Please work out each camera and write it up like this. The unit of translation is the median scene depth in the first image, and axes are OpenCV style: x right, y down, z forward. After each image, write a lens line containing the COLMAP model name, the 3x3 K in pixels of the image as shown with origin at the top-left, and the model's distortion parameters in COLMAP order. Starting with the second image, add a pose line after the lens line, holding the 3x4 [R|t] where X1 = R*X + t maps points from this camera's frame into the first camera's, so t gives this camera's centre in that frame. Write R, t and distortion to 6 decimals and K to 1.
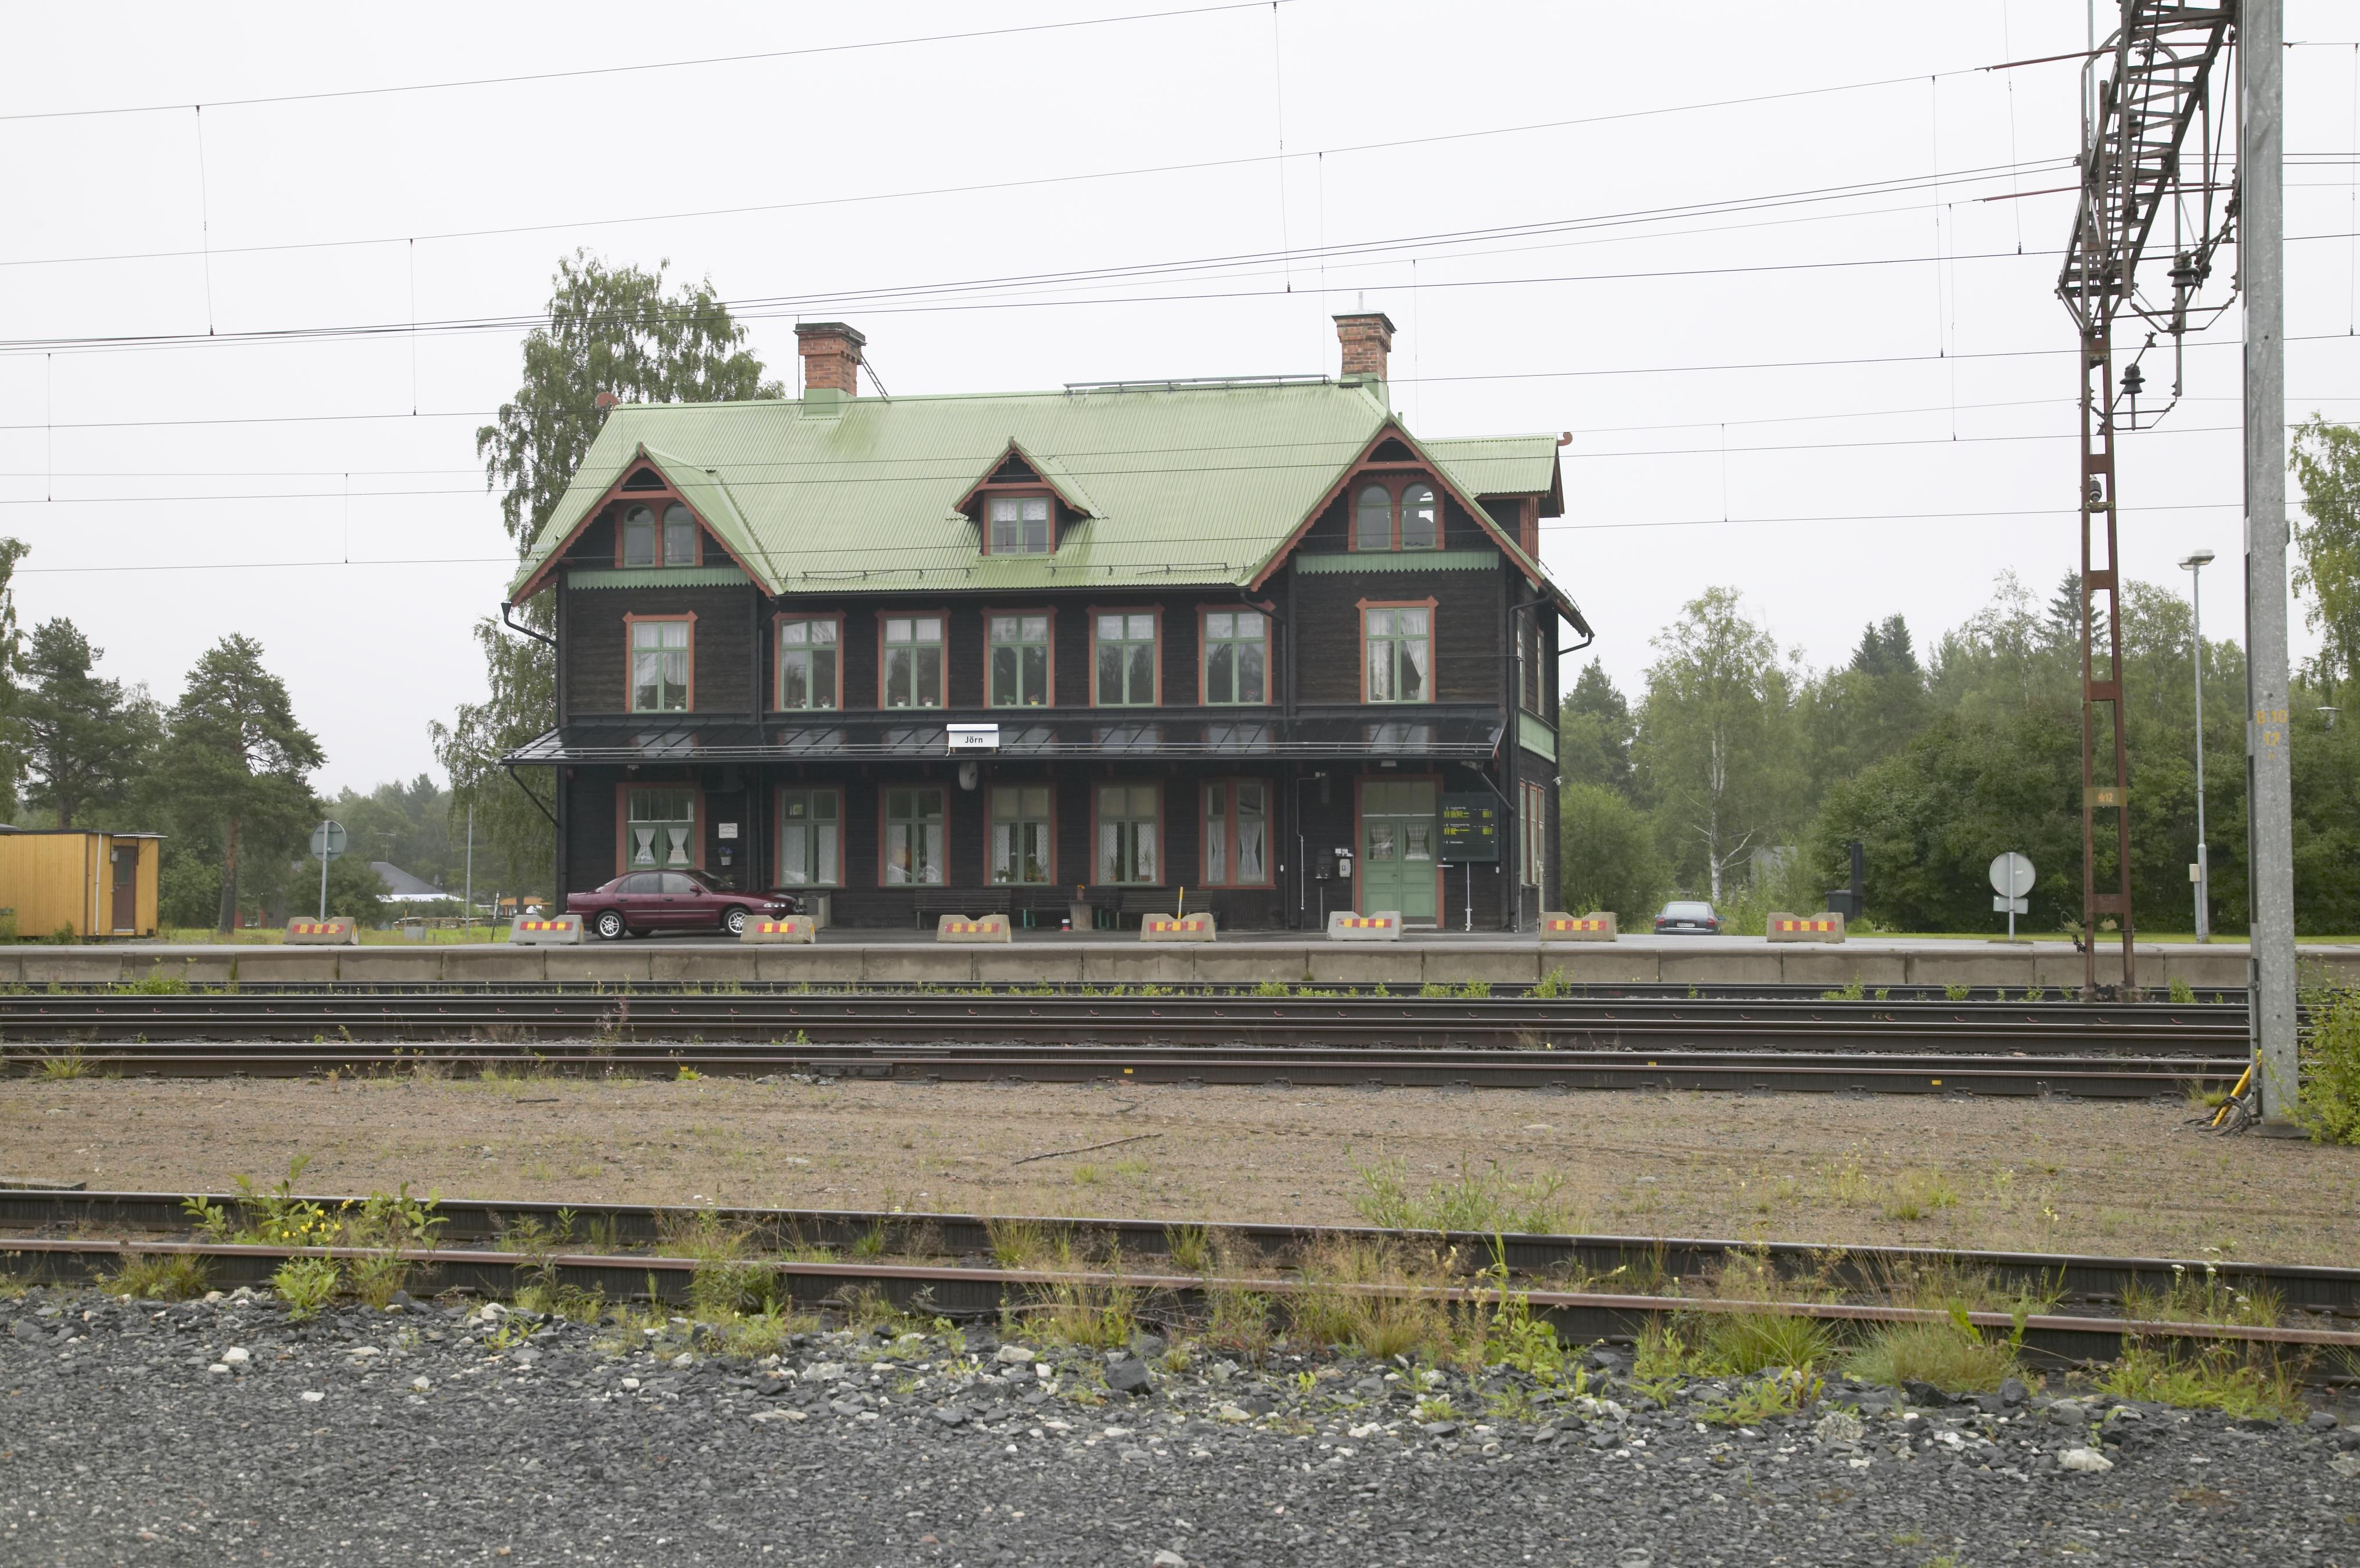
lens RADIAL K [[3449.6, 0, 1186.7], [0, 3449.6, 796.5], [0, 0, 1]] dist [0.208855, -0.056583]
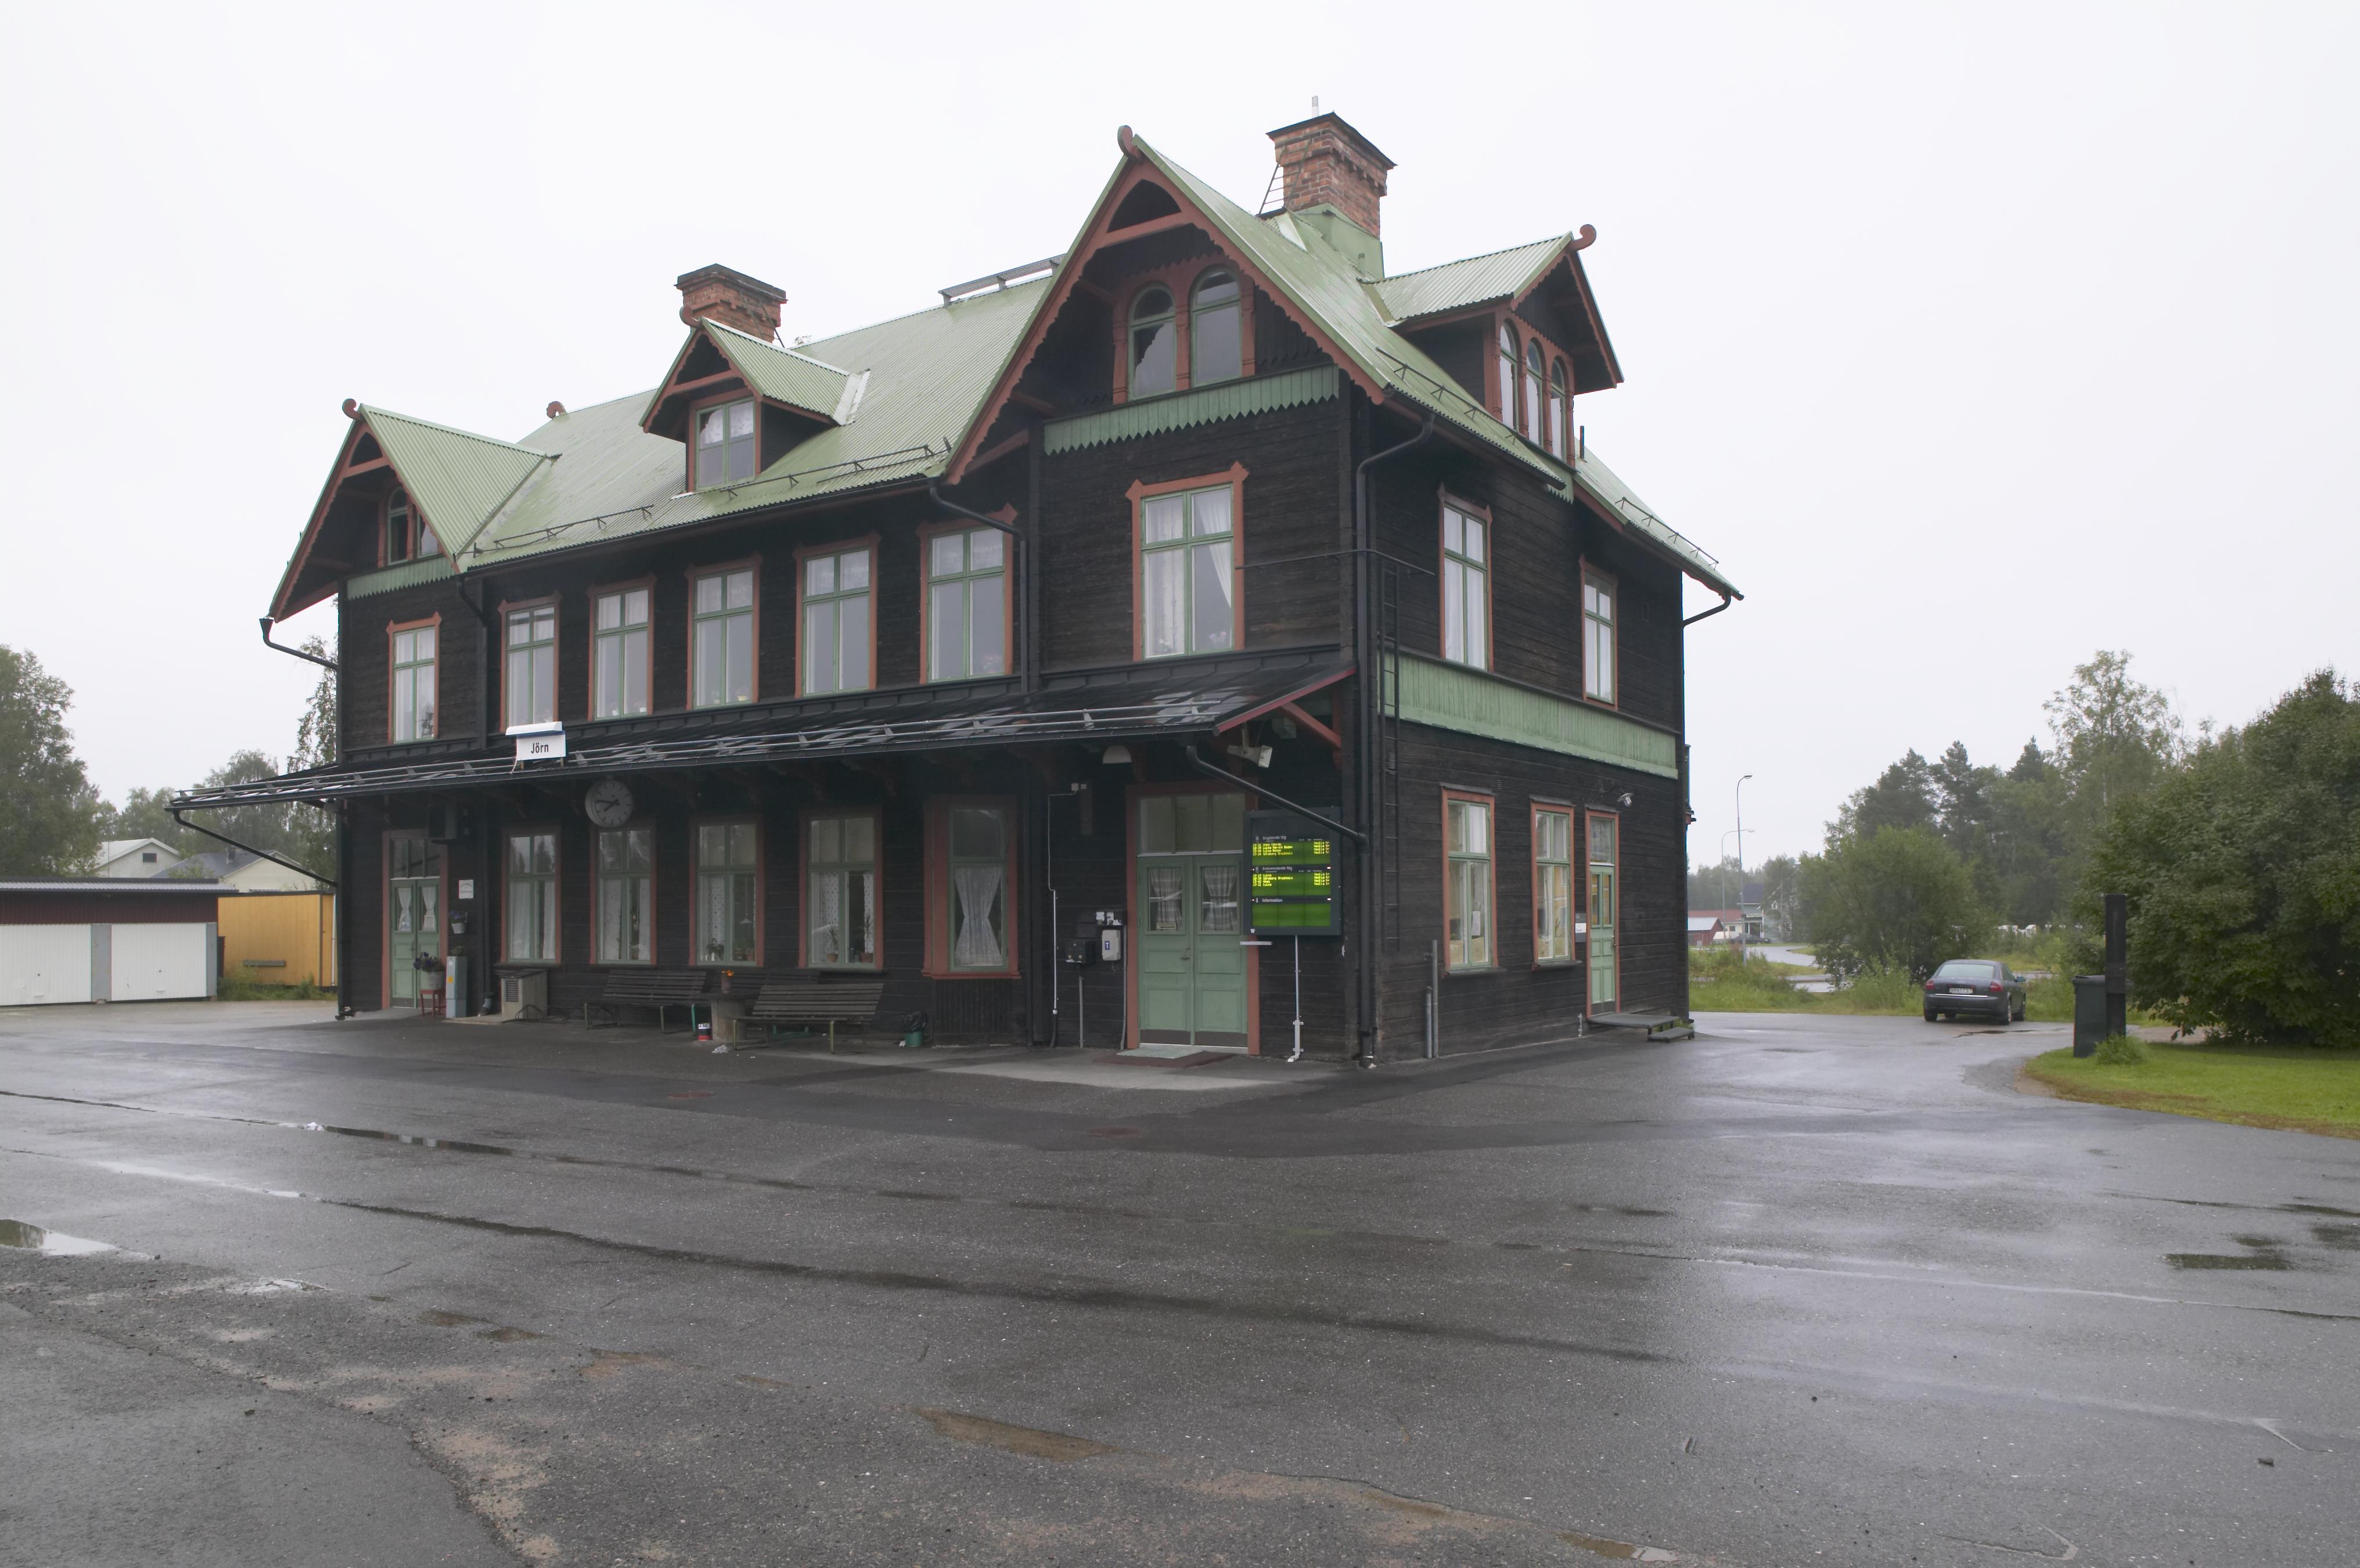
lens RADIAL K [[1778.2, 0, 1113.2], [0, 1778.2, 897.7], [0, 0, 1]] dist [-0.033083, 0.011850]
pose [[0.919148, -0.007196, -0.393848, 0.156888], [0.014583, 0.999769, 0.015765, 0.007526], [0.393644, -0.020234, 0.919040, 0.687396]]
